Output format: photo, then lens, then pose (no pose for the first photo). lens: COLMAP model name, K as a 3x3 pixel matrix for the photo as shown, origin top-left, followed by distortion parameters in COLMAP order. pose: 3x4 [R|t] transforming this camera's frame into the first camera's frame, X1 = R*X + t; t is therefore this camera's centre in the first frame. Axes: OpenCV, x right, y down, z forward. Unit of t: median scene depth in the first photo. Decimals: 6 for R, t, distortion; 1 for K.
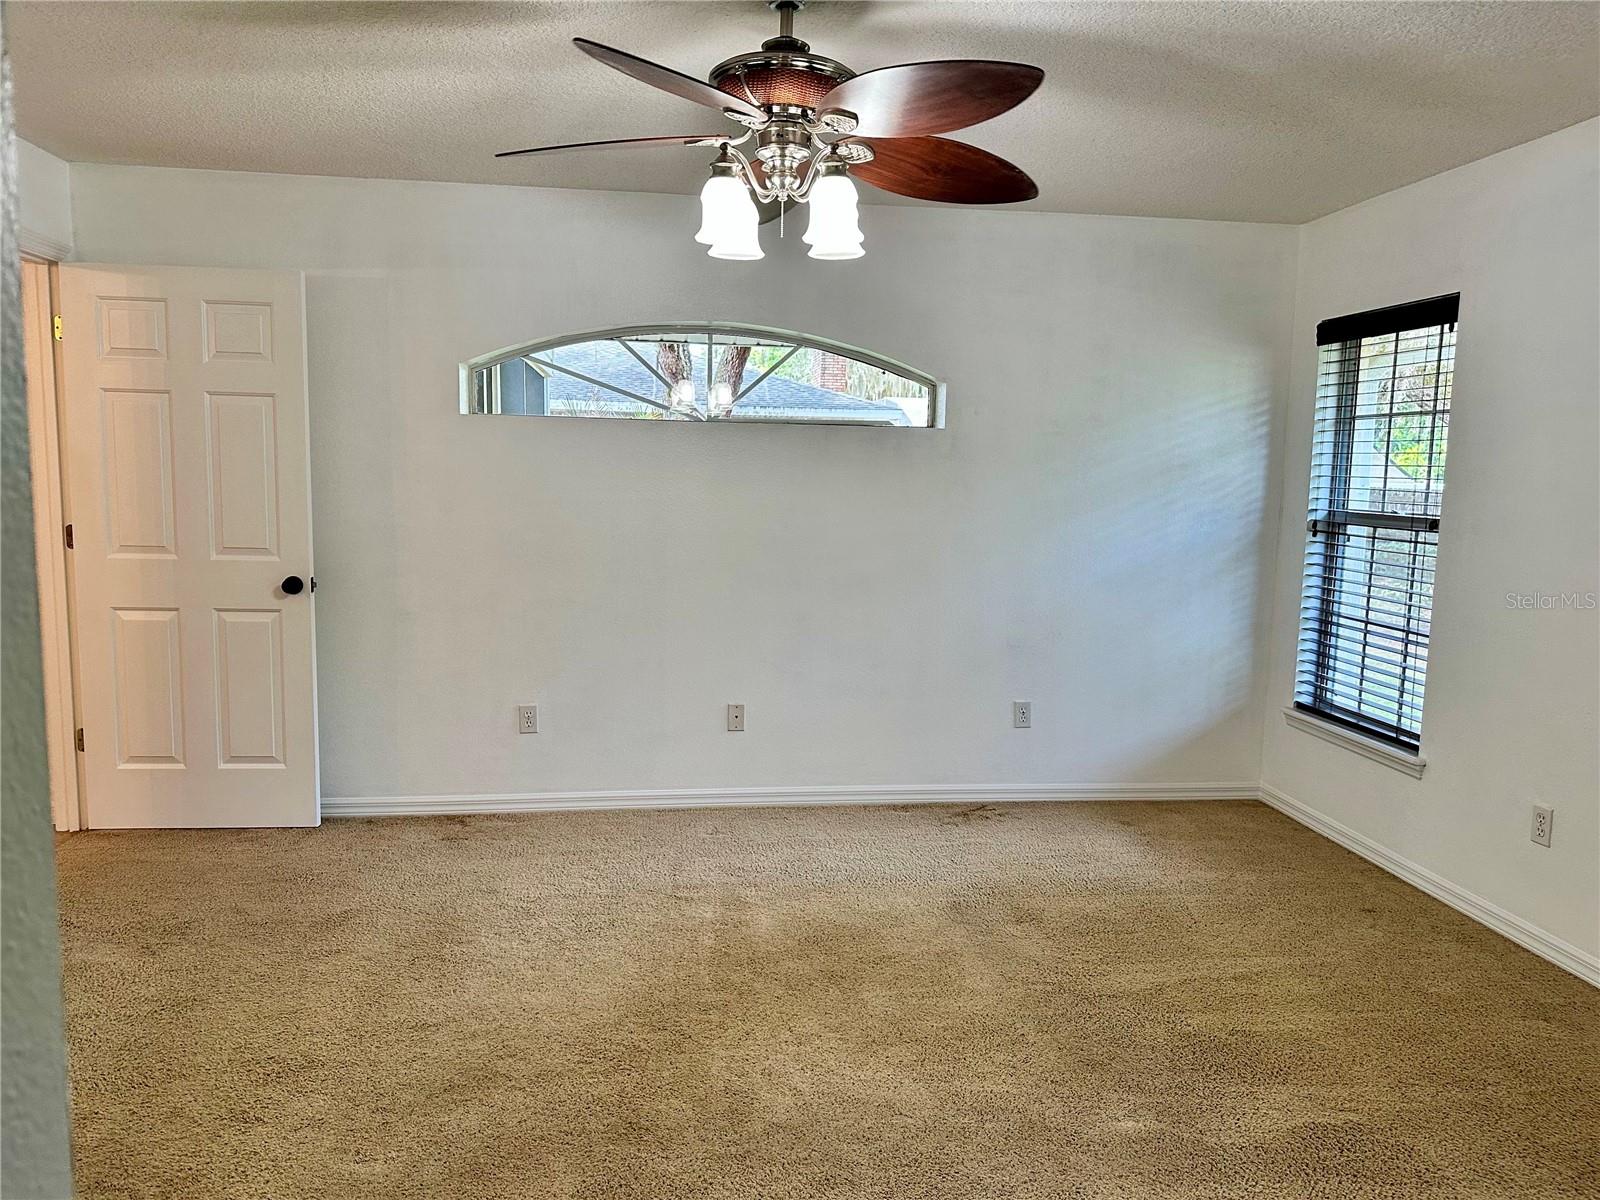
lens RADIAL K [[1116.7, 0, 795.1], [0, 1116.7, 600.6], [0, 0, 1]] dist [0.018913, -0.003992]
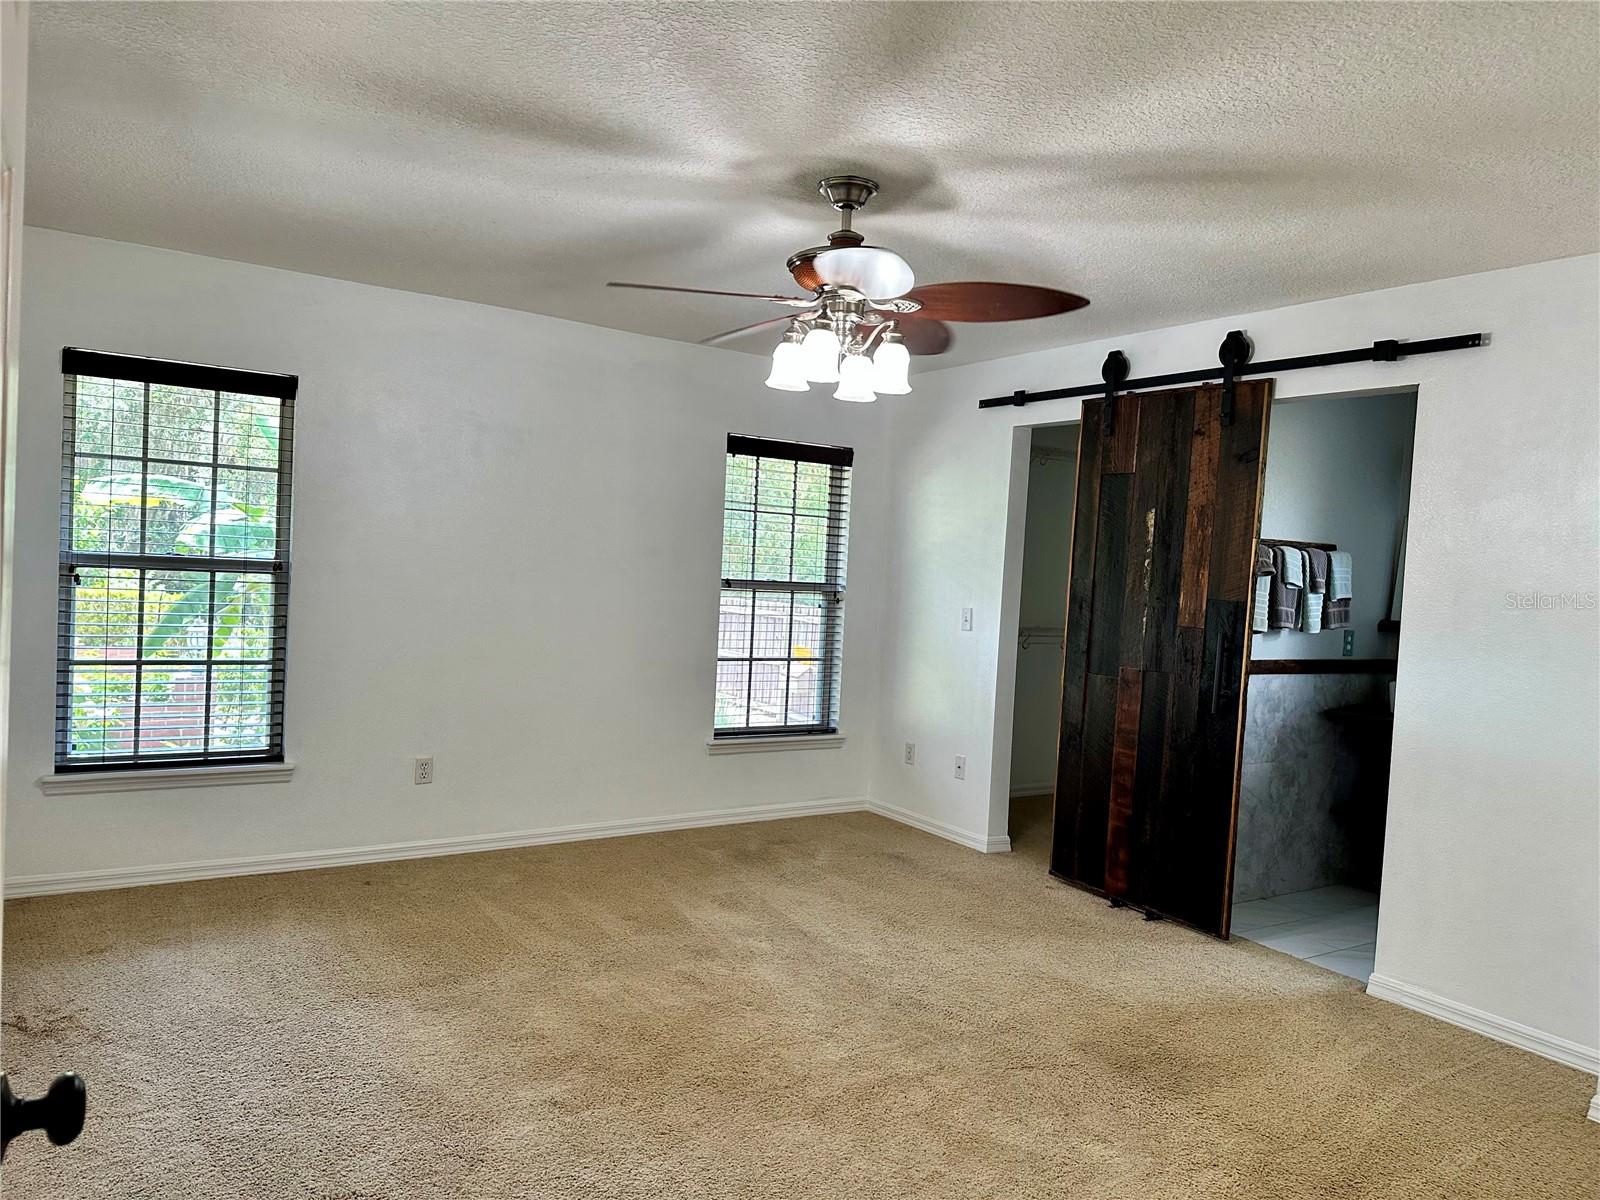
lens RADIAL K [[1116.7, 0, 808.5], [0, 1116.7, 609.1], [0, 0, 1]] dist [0.018913, -0.003992]
pose [[-0.446715, -0.078611, 0.891216, -0.671440], [0.046695, 0.992726, 0.110970, -0.117296], [-0.893457, 0.091187, -0.439795, 0.935681]]
